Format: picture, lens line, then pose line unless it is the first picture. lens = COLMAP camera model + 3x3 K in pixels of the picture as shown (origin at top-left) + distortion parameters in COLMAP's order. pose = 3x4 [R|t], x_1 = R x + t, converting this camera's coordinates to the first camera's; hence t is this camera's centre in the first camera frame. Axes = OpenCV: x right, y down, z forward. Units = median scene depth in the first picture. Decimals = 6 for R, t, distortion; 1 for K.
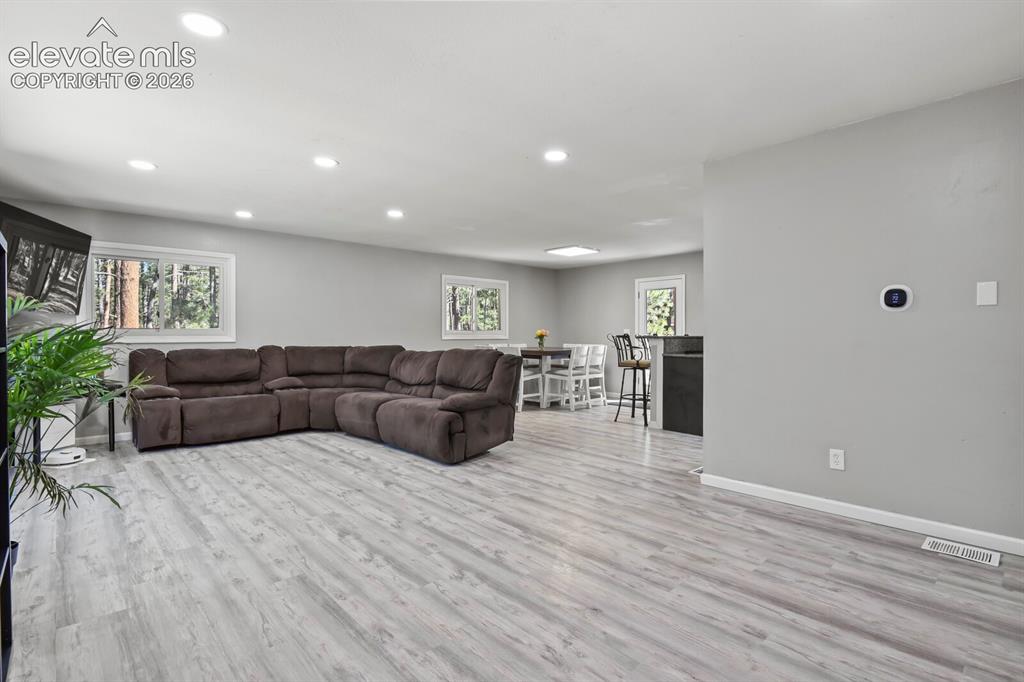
lens RADIAL K [[496.7, 0, 517.7], [0, 496.7, 338.5], [0, 0, 1]] dist [-0.010215, -0.001879]
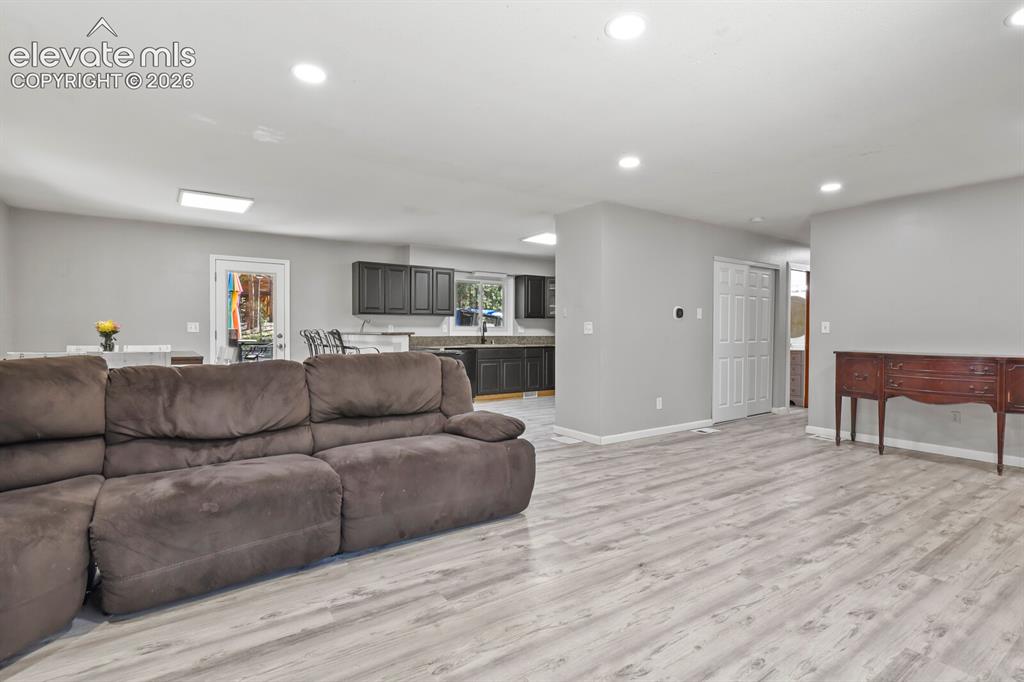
lens RADIAL K [[496.7, 0, 514.7], [0, 496.7, 341.5], [0, 0, 1]] dist [-0.010215, -0.001879]
pose [[0.154503, -0.018964, 0.987810, -1.157456], [0.003282, 0.999820, 0.018682, -0.008974], [-0.987987, 0.000356, 0.154537, 1.232821]]
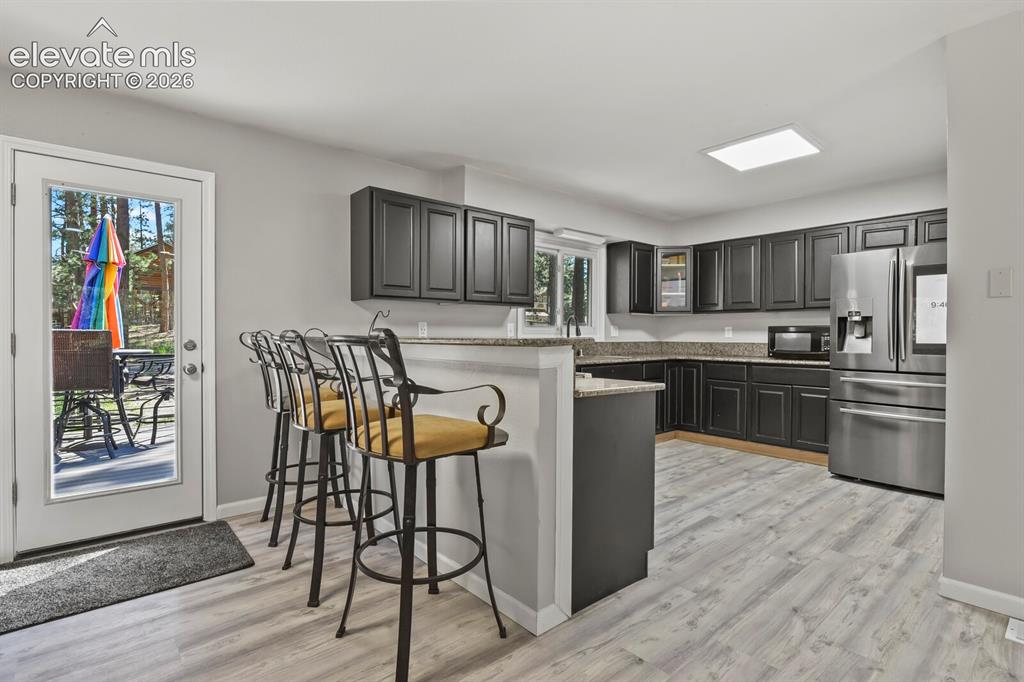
lens RADIAL K [[496.7, 0, 515.5], [0, 496.7, 337.2], [0, 0, 1]] dist [-0.010215, -0.001879]
pose [[0.032527, -0.003223, 0.999466, -0.080383], [0.006049, 0.999977, 0.003028, -0.011058], [-0.999453, 0.005948, 0.032545, 1.943490]]
